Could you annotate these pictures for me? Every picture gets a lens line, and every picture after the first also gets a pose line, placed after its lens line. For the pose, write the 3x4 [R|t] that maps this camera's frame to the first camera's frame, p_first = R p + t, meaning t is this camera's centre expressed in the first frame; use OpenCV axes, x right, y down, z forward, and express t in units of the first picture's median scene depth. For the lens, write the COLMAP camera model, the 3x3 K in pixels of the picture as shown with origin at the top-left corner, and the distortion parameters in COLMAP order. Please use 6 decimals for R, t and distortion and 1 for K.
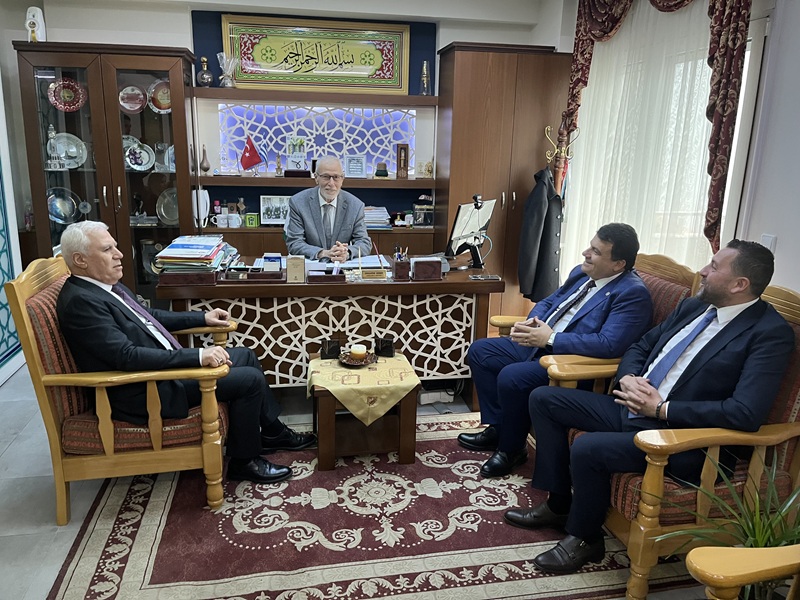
lens RADIAL K [[602.4, 0, 391.8], [0, 602.4, 289.6], [0, 0, 1]] dist [0.078745, -0.099882]
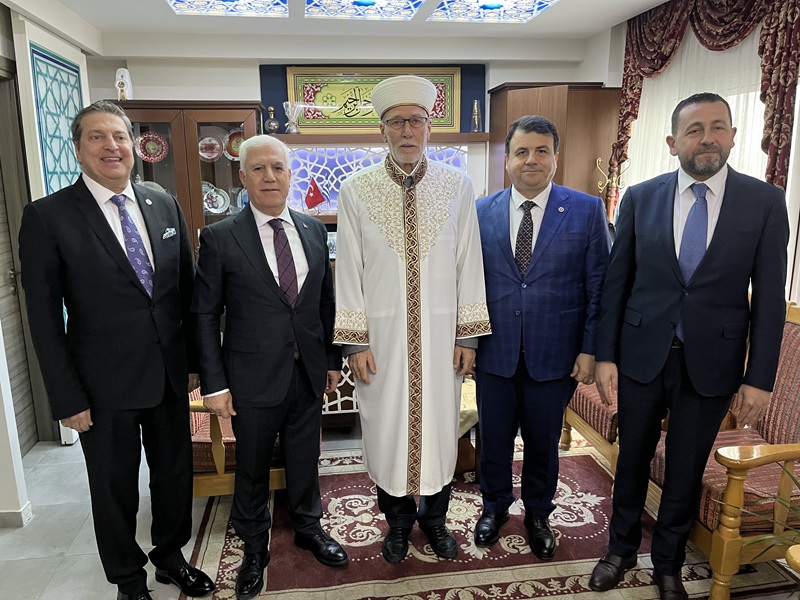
lens RADIAL K [[602.4, 0, 388.5], [0, 602.4, 295.5], [0, 0, 1]] dist [0.078745, -0.099882]
pose [[0.998058, -0.024025, -0.057465, -0.060621], [0.022169, 0.999219, -0.032719, -0.008444], [0.058206, 0.031382, 0.997811, -0.068290]]
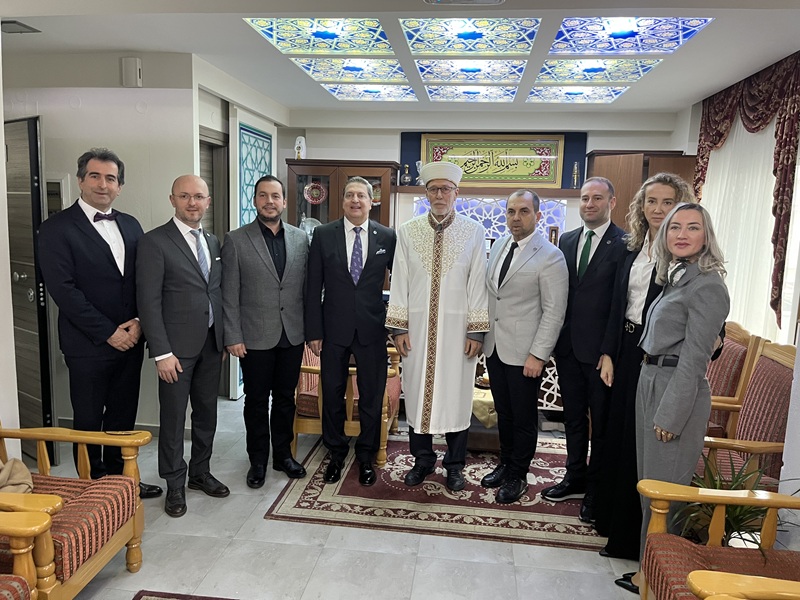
lens RADIAL K [[602.4, 0, 402.6], [0, 602.4, 293.3], [0, 0, 1]] dist [0.078745, -0.099882]
pose [[0.950973, 0.048772, -0.305405, 0.151341], [-0.081390, 0.992146, -0.094989, 0.051211], [0.298374, 0.115189, 0.947473, -0.347568]]
